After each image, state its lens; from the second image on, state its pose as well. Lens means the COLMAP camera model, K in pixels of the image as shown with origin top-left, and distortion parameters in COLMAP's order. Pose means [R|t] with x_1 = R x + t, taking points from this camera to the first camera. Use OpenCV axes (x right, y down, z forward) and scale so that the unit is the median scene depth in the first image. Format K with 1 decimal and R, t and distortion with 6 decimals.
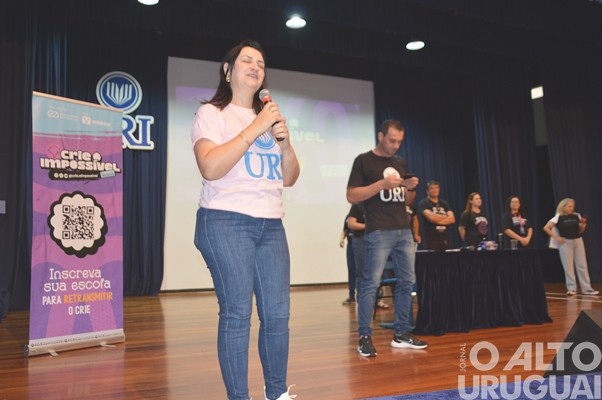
lens RADIAL K [[553.9, 0, 276.1], [0, 553.9, 196.8], [0, 0, 1]] dist [-0.011683, 0.000000]
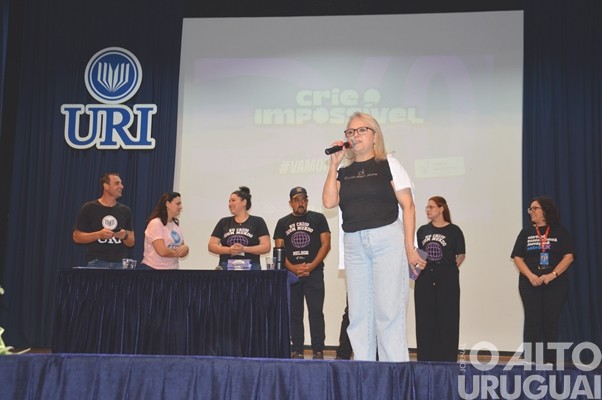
lens RADIAL K [[930.9, 0, 281.7], [0, 930.9, 202.2], [0, 0, 1]] dist [0.256210, 0.000000]
pose [[0.868117, -0.022241, -0.495860, 0.580299], [0.010099, 0.999580, -0.027155, 0.021912], [0.496256, 0.018566, 0.867978, 0.007435]]
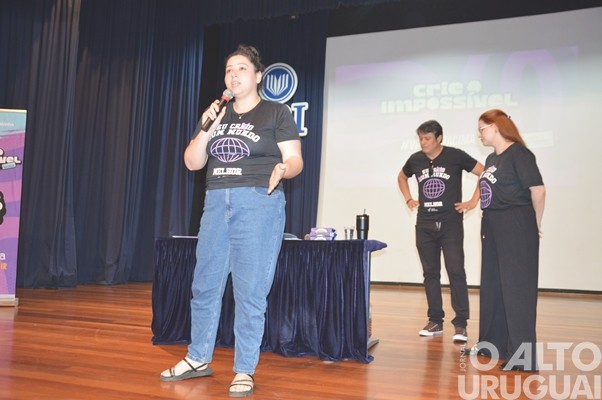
lens RADIAL K [[574.7, 0, 292.6], [0, 574.7, 183.2], [0, 0, 1]] dist [-0.029155, 0.000000]
pose [[0.727338, -0.033593, -0.685457, 0.494307], [0.028924, 0.999414, -0.018289, 0.018622], [0.685670, -0.006524, 0.727883, 0.255484]]
